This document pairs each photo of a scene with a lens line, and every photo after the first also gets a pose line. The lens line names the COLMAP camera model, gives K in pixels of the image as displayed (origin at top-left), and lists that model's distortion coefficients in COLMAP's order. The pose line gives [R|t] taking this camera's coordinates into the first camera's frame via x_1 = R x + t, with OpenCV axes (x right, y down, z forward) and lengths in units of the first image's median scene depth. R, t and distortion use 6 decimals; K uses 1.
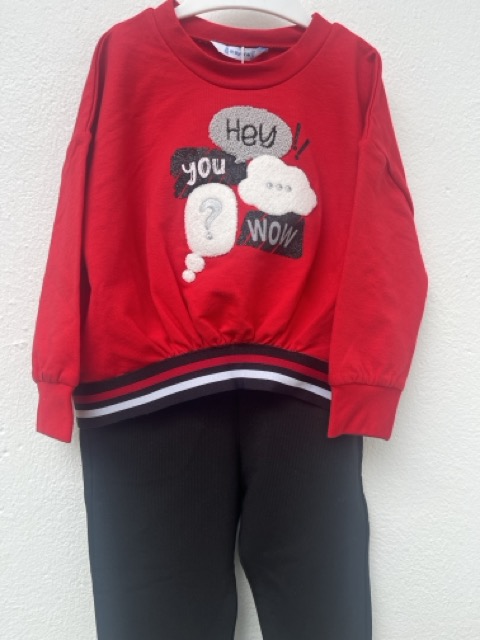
lens RADIAL K [[501.3, 0, 240.0], [0, 501.3, 320.0], [0, 0, 1]] dist [0.046865, -0.115598]
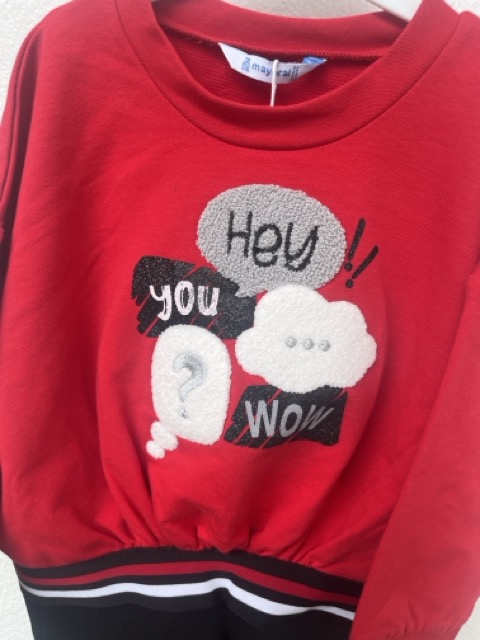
lens RADIAL K [[501.3, 0, 240.0], [0, 501.3, 320.0], [0, 0, 1]] dist [0.046865, -0.115598]
pose [[0.982113, 0.116601, -0.147844, 0.081940], [-0.076328, 0.964320, 0.253498, -0.427209], [0.172127, -0.237679, 0.955971, 0.439061]]
